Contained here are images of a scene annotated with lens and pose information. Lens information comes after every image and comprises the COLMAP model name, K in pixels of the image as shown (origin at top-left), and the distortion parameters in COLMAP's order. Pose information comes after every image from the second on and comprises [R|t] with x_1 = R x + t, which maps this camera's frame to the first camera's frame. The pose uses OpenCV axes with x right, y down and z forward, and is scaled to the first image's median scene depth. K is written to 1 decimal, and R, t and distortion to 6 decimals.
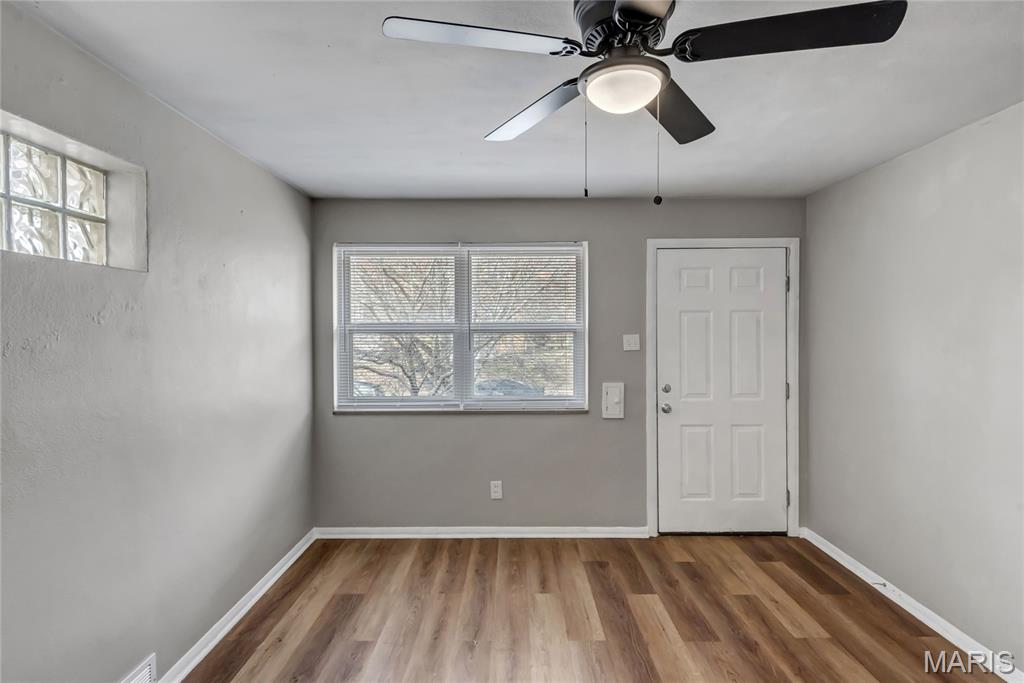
lens RADIAL K [[517.2, 0, 511.0], [0, 517.2, 342.2], [0, 0, 1]] dist [0.012644, -0.003482]
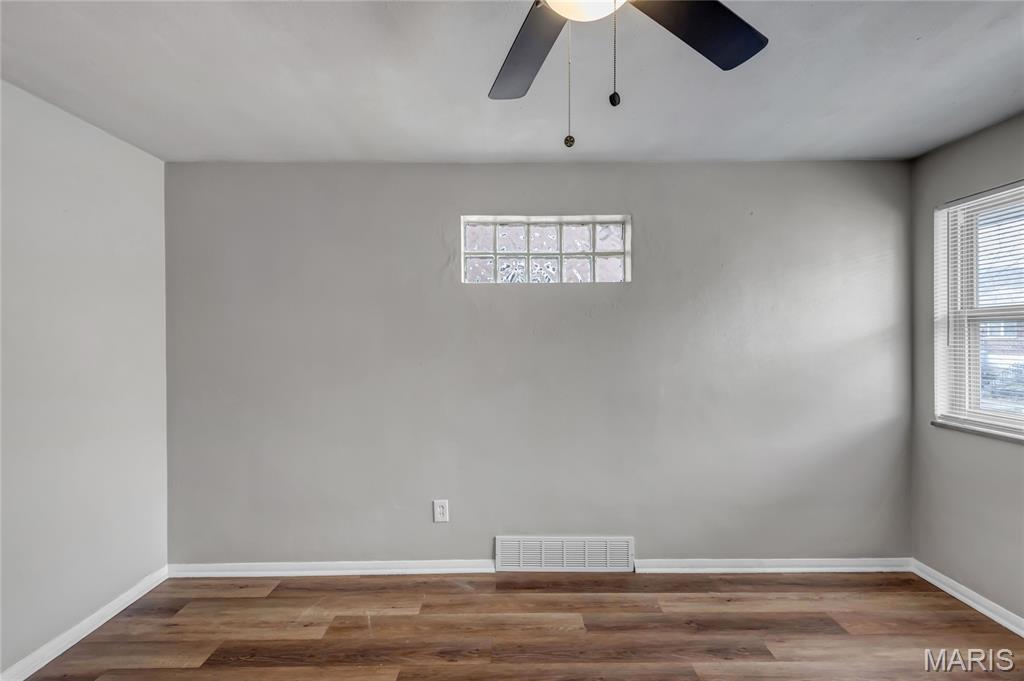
lens RADIAL K [[470.1, 0, 513.3], [0, 470.1, 337.6], [0, 0, 1]] dist [0.009660, -0.003261]
pose [[0.015860, 0.004881, -0.999862, 0.374447], [-0.017975, 0.999828, 0.004596, 0.015513], [0.999713, 0.017899, 0.015945, 0.359585]]
